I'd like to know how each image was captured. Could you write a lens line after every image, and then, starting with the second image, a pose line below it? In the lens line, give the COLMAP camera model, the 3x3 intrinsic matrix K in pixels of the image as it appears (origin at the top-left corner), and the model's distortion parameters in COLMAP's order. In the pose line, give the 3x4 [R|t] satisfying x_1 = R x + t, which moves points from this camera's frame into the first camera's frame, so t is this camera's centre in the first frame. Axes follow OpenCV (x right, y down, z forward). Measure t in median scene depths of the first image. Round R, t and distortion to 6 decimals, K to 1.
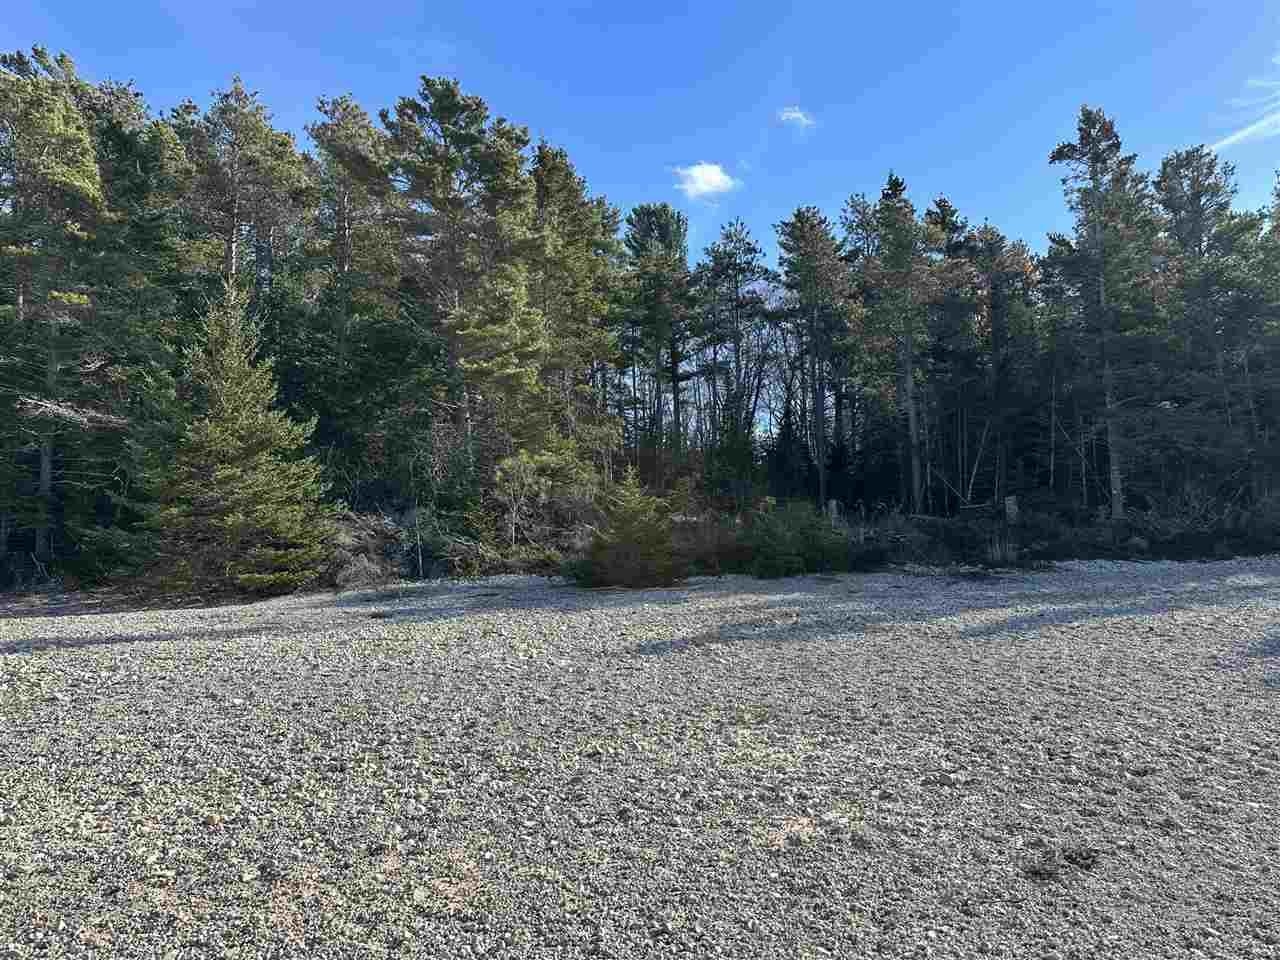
lens RADIAL K [[885.5, 0, 652.1], [0, 885.5, 487.4], [0, 0, 1]] dist [0.043160, -0.059059]
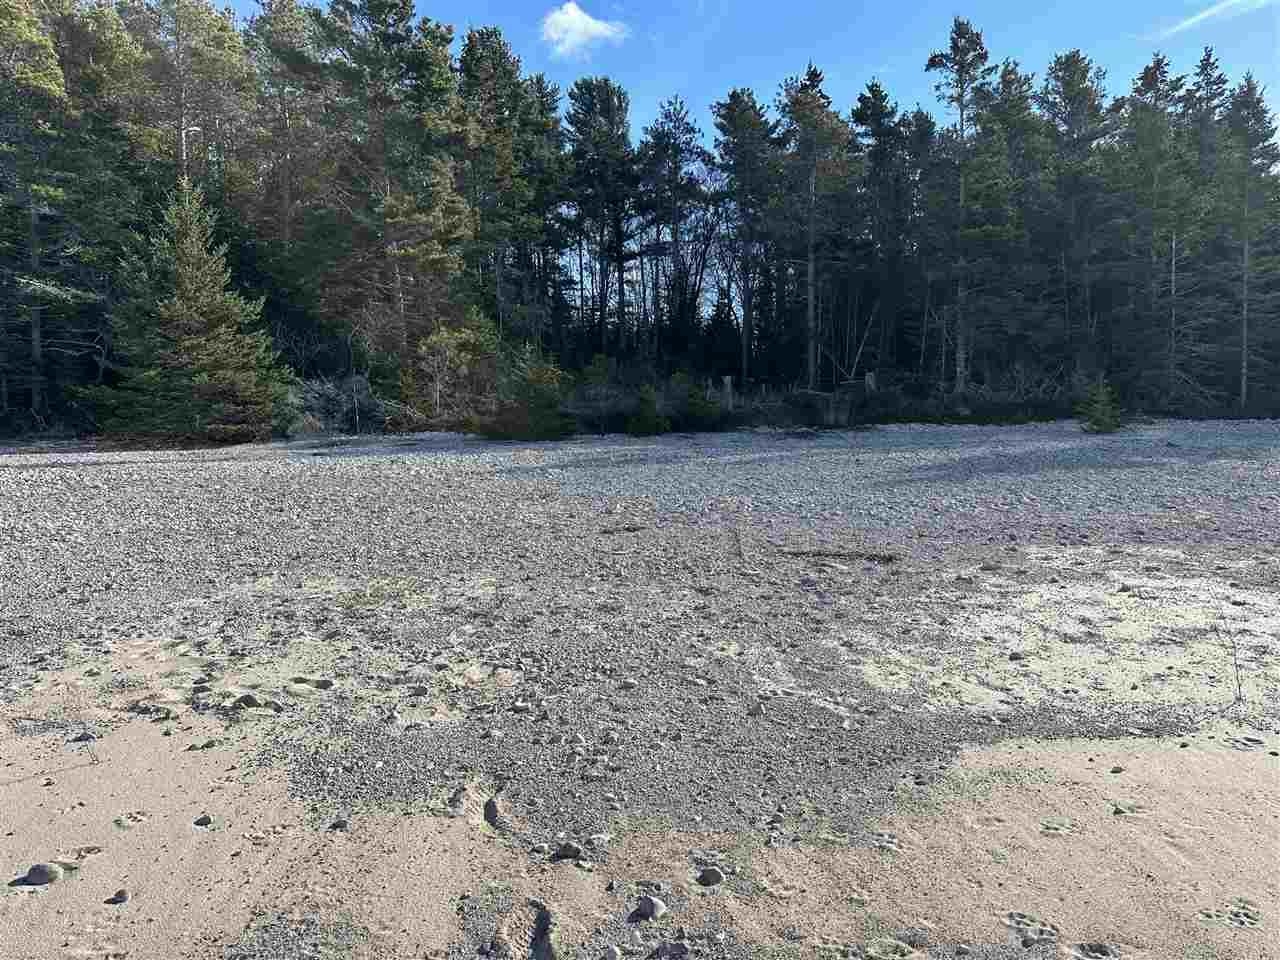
lens RADIAL K [[885.5, 0, 637.9], [0, 885.5, 477.5], [0, 0, 1]] dist [0.043160, -0.059059]
pose [[0.999548, 0.007822, 0.029031, 0.064294], [-0.011397, 0.992080, 0.125087, 0.004420], [-0.027823, -0.125361, 0.991721, -0.163633]]
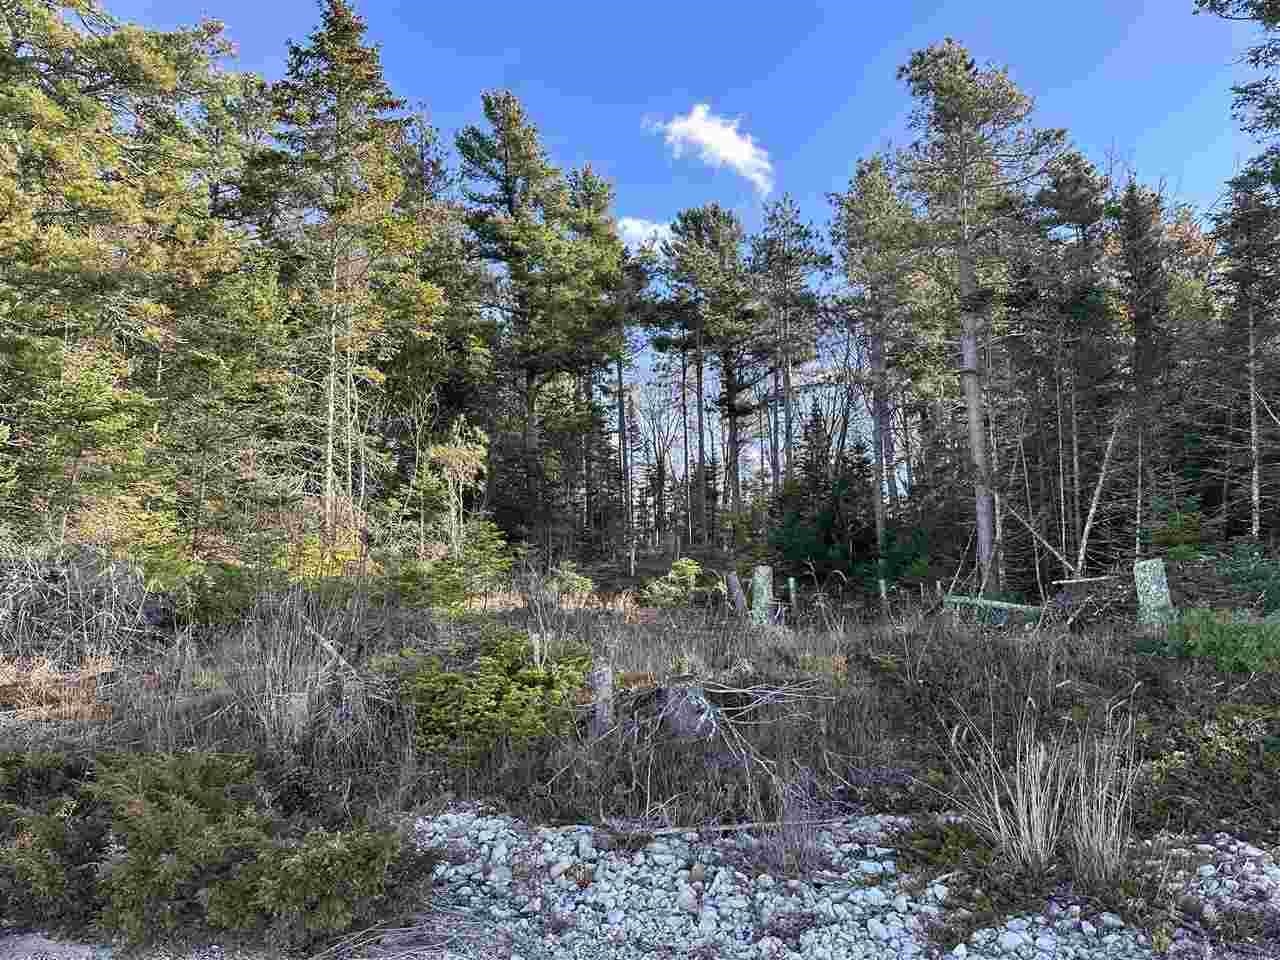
lens RADIAL K [[885.5, 0, 647.7], [0, 885.5, 503.6], [0, 0, 1]] dist [0.043160, -0.059059]
pose [[0.986502, -0.011803, -0.163324, 0.259934], [0.003543, 0.998704, -0.050772, 0.004794], [0.163711, 0.049508, 0.985265, 0.606682]]
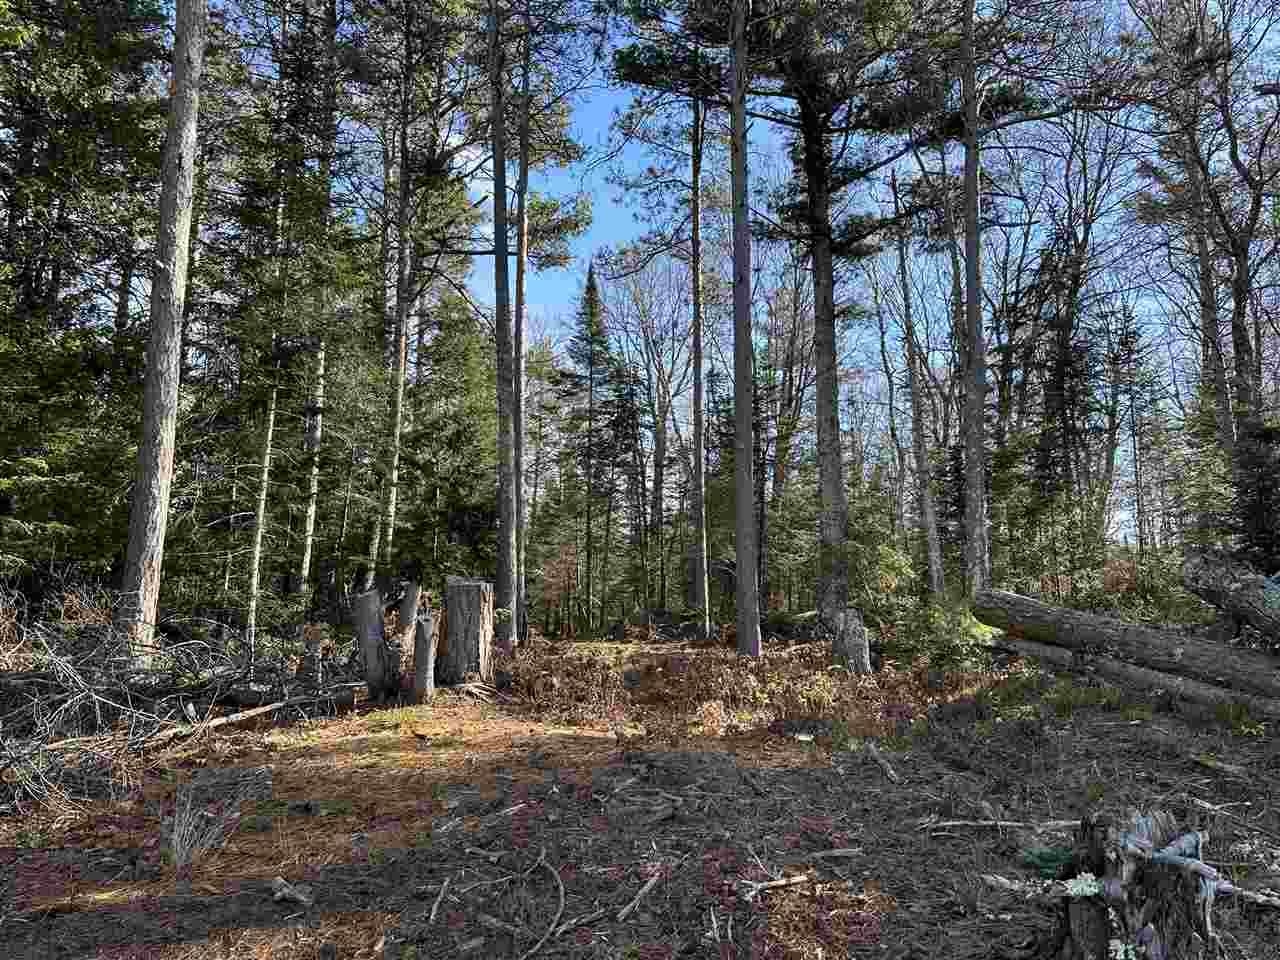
lens RADIAL K [[885.5, 0, 644.3], [0, 885.5, 483.1], [0, 0, 1]] dist [0.043160, -0.059059]
pose [[0.980844, 0.003719, -0.194760, 0.087276], [-0.019138, 0.996821, -0.077347, -0.045638], [0.193853, 0.079592, 0.977797, 2.192186]]
